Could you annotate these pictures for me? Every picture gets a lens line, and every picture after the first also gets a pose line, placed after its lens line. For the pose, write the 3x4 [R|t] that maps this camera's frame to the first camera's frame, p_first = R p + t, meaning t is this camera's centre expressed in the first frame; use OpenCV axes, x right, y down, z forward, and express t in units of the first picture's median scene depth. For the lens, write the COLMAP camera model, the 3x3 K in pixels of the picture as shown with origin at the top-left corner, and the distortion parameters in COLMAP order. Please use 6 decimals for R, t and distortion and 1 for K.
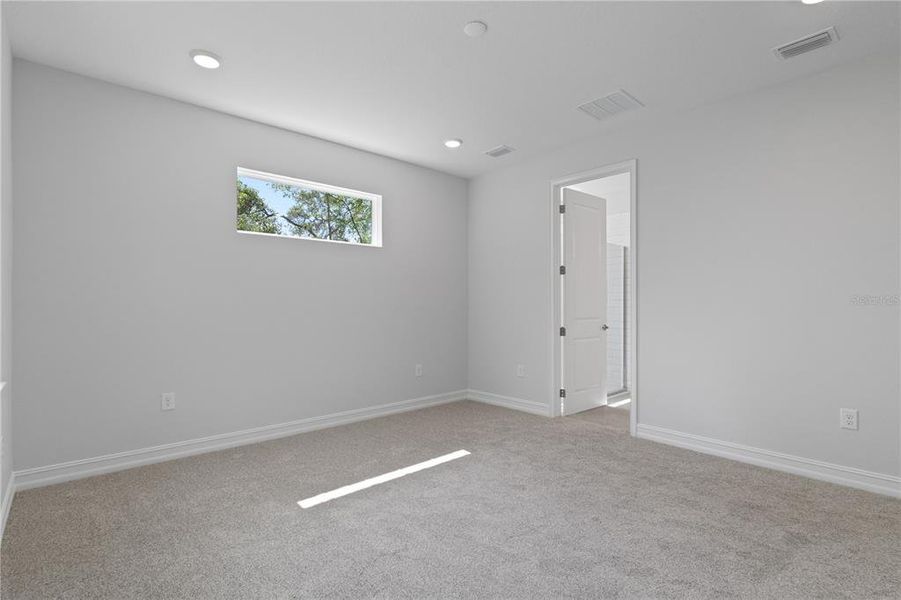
lens RADIAL K [[439.8, 0, 454.4], [0, 439.8, 297.5], [0, 0, 1]] dist [0.004092, -0.001330]
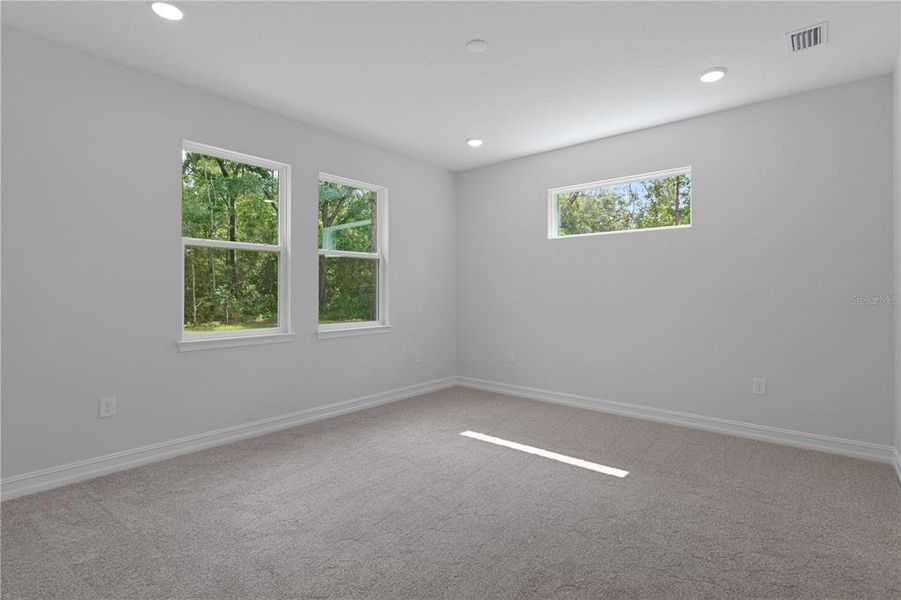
lens RADIAL K [[455.7, 0, 450.5], [0, 455.7, 300.0], [0, 0, 1]] dist [-0.000561, -0.000585]
pose [[0.104310, 0.015501, -0.994424, 0.806713], [0.017192, 0.999701, 0.017387, -0.001329], [0.994396, -0.018910, 0.104013, 0.555648]]
